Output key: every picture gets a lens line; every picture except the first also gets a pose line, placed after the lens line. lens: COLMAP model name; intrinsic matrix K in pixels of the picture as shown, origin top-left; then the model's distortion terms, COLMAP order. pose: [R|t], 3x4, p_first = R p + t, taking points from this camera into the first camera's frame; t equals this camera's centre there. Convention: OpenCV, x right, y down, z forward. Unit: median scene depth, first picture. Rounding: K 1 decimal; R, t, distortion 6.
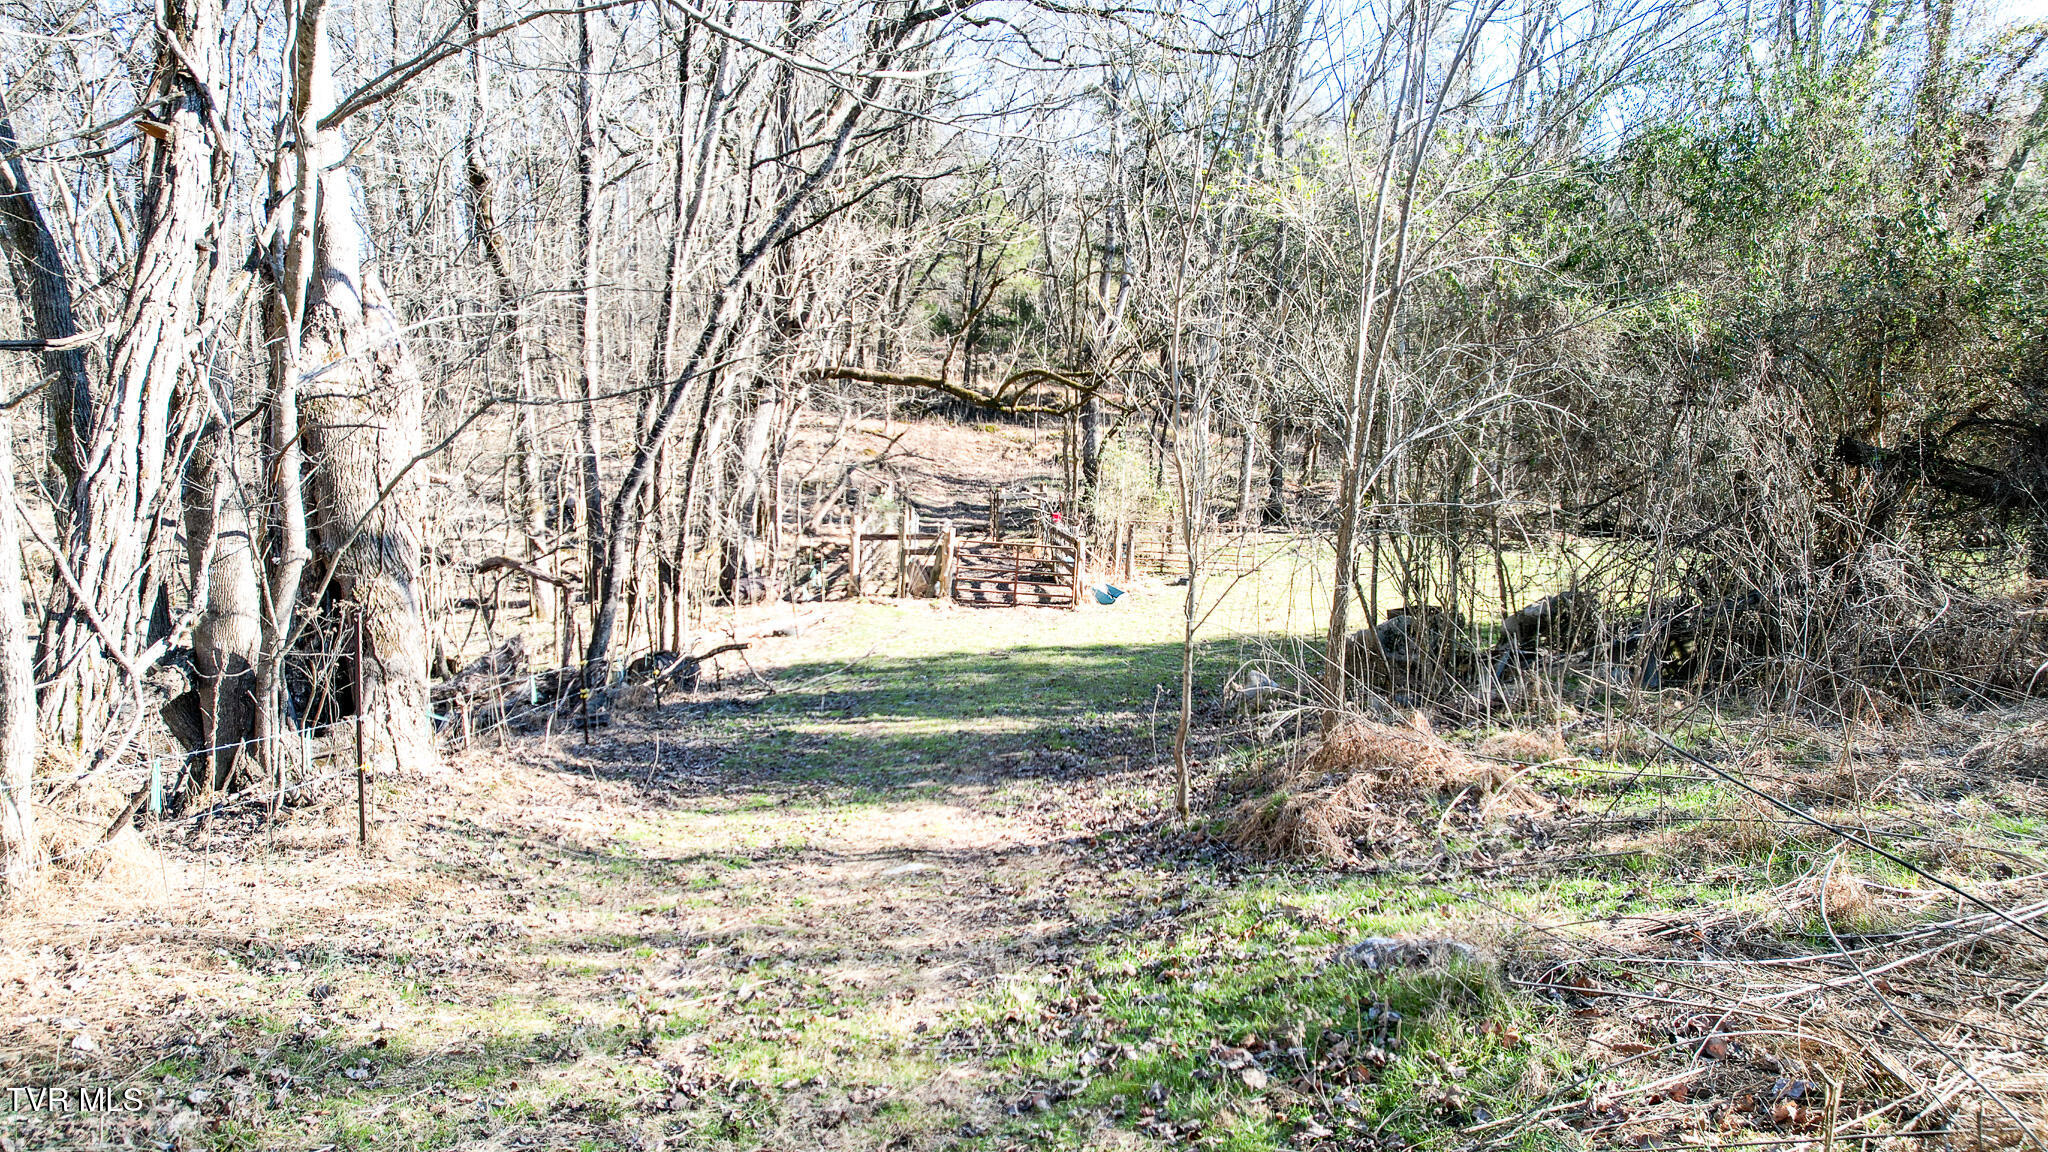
lens RADIAL K [[1323.7, 0, 1023.6], [0, 1323.7, 575.7], [0, 0, 1]] dist [-0.008029, 0.012030]
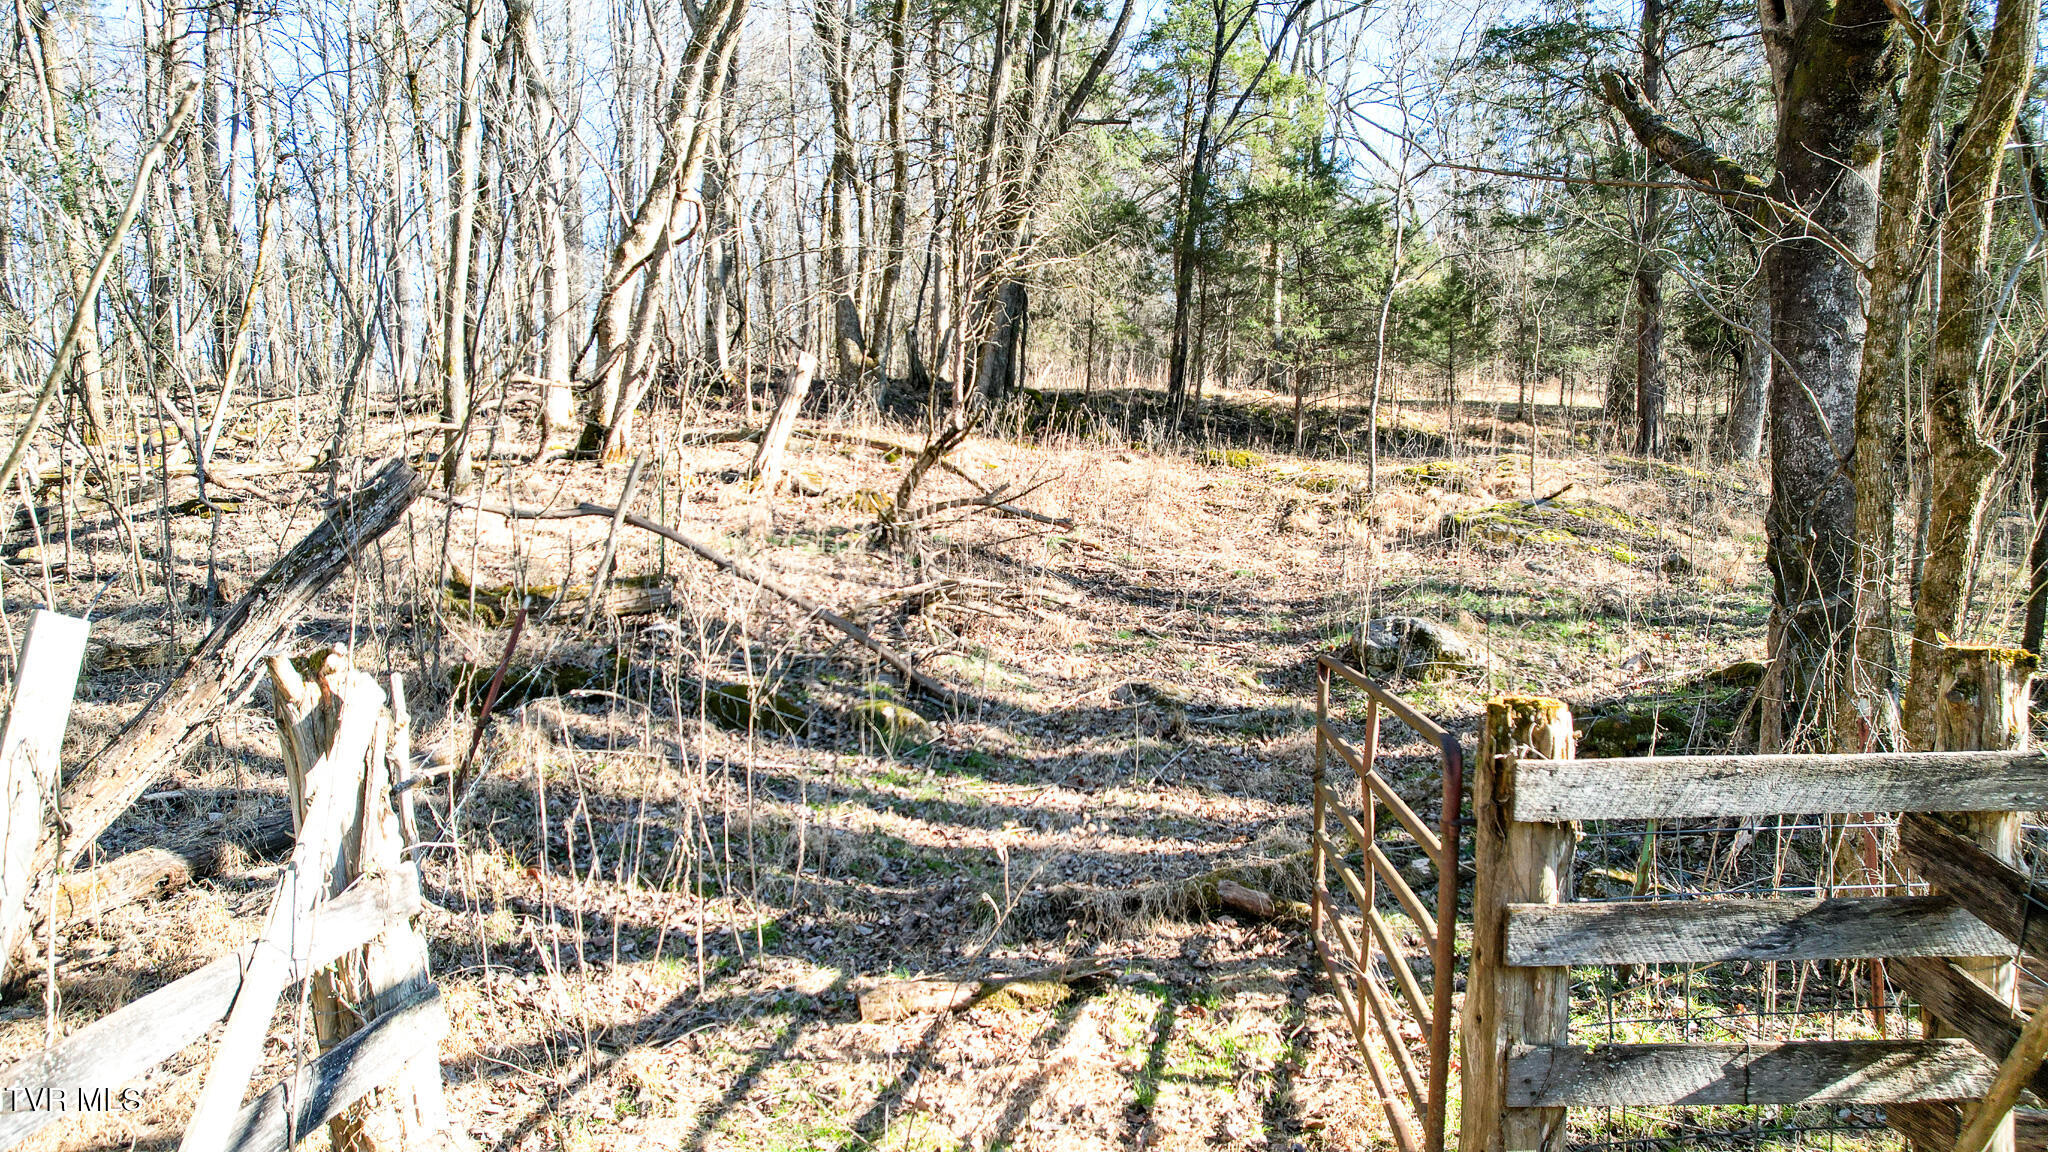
lens RADIAL K [[1323.7, 0, 1024.0], [0, 1323.7, 575.6], [0, 0, 1]] dist [-0.008029, 0.012030]
pose [[0.986984, 0.011337, -0.160419, -0.028276], [-0.024046, 0.996702, -0.077503, -0.051384], [0.159011, 0.080351, 0.984002, 0.693732]]
